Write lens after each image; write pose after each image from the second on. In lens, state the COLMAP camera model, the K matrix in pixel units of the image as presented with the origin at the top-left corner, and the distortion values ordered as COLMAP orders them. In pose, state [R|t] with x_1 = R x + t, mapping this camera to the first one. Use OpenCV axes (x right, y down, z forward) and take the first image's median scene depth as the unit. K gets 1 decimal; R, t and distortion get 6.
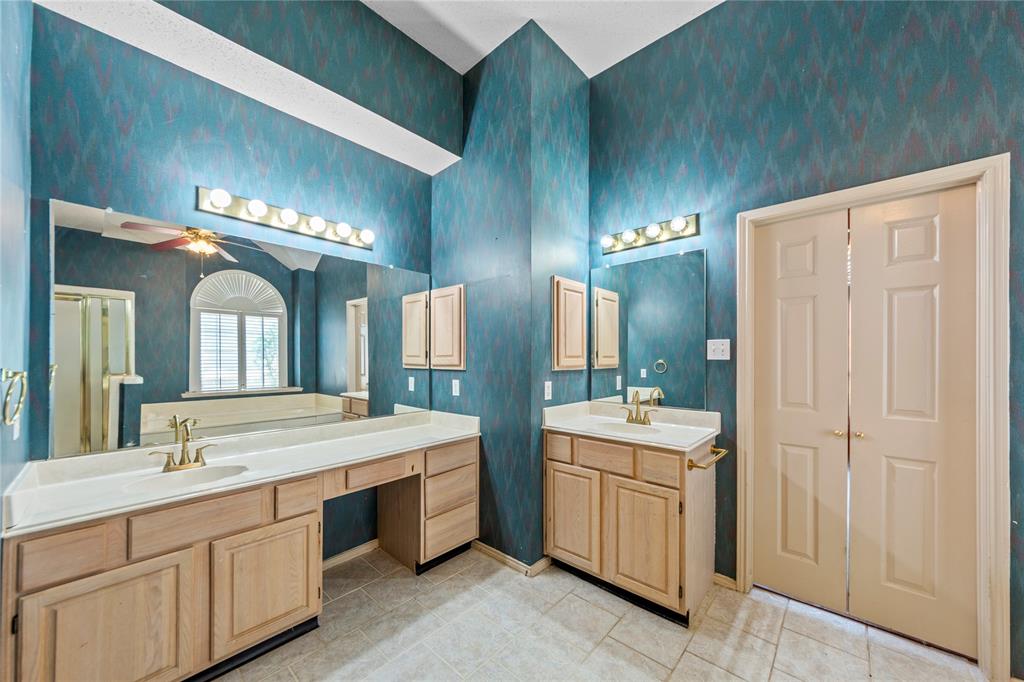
lens RADIAL K [[369.8, 0, 515.5], [0, 369.8, 352.6], [0, 0, 1]] dist [0.000675, 0.000056]
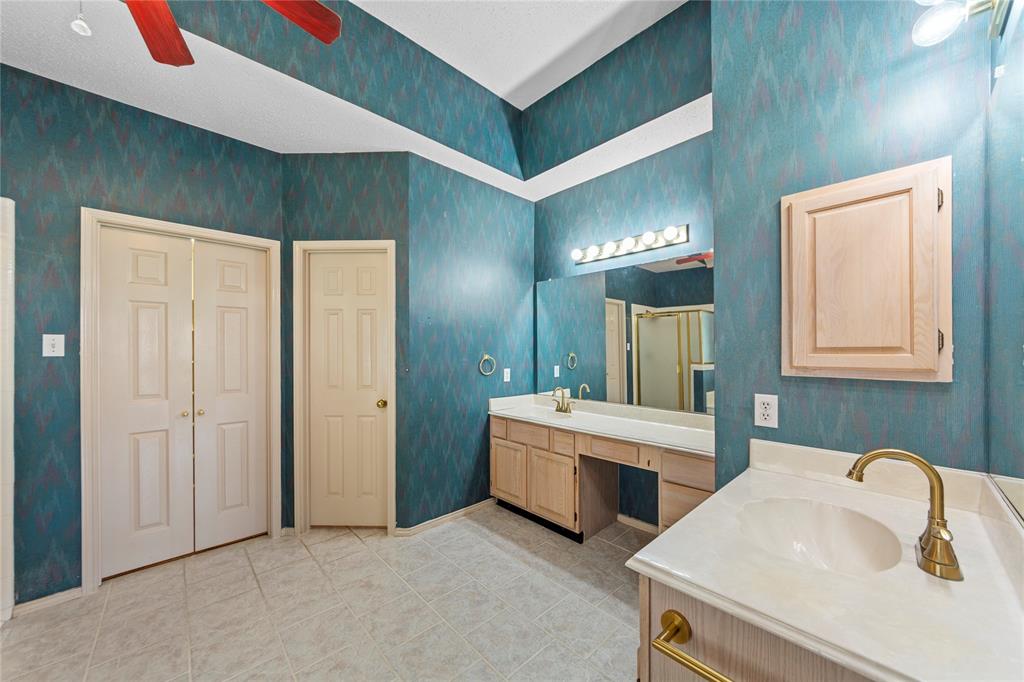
lens RADIAL K [[366.5, 0, 513.5], [0, 366.5, 346.5], [0, 0, 1]] dist [-0.000128, 0.004147]
pose [[-0.073864, -0.011721, -0.997199, 0.723445], [0.013872, 0.999822, -0.012779, 0.008728], [0.997172, -0.014777, -0.073688, 0.709413]]
